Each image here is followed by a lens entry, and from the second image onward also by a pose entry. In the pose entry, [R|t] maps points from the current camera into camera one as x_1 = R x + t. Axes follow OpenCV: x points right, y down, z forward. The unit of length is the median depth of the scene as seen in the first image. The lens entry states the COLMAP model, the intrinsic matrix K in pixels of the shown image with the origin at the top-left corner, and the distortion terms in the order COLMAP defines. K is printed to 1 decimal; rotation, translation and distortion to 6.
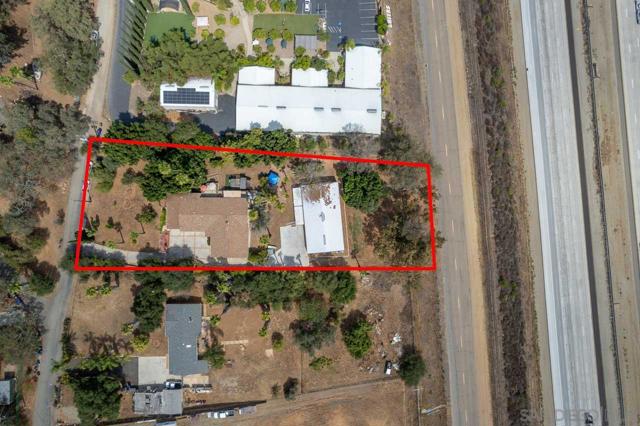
lens RADIAL K [[419.5, 0, 316.2], [0, 419.5, 213.7], [0, 0, 1]] dist [-0.080916, 0.074480]
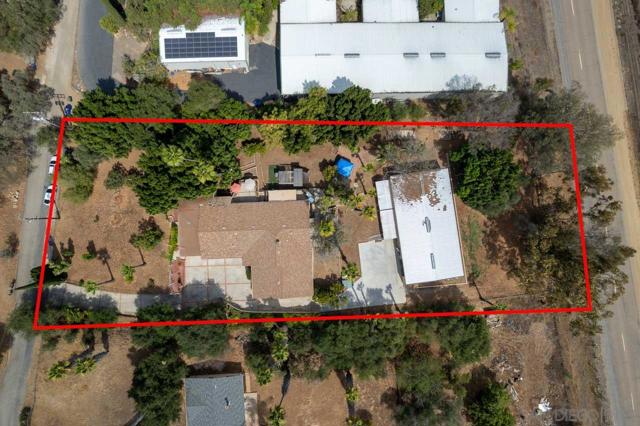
lens RADIAL K [[419.5, 0, 316.2], [0, 419.5, 213.7], [0, 0, 1]] dist [-0.080916, 0.074480]
pose [[0.998745, -0.049662, -0.006494, -0.145565], [0.049634, 0.998758, -0.004382, -0.014333], [0.006704, 0.004054, 0.999969, 0.369849]]
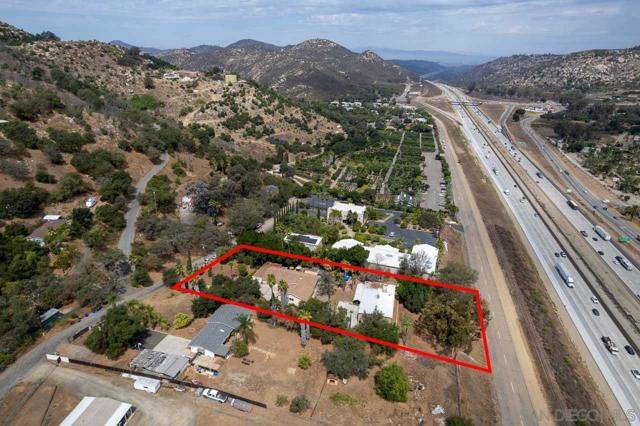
lens RADIAL K [[419.5, 0, 316.2], [0, 419.5, 213.7], [0, 0, 1]] dist [-0.080916, 0.074480]
pose [[0.949284, 0.125624, -0.288232, 0.154704], [-0.314378, 0.364599, -0.876489, 0.983353], [-0.005019, 0.922652, 0.385602, 0.338971]]
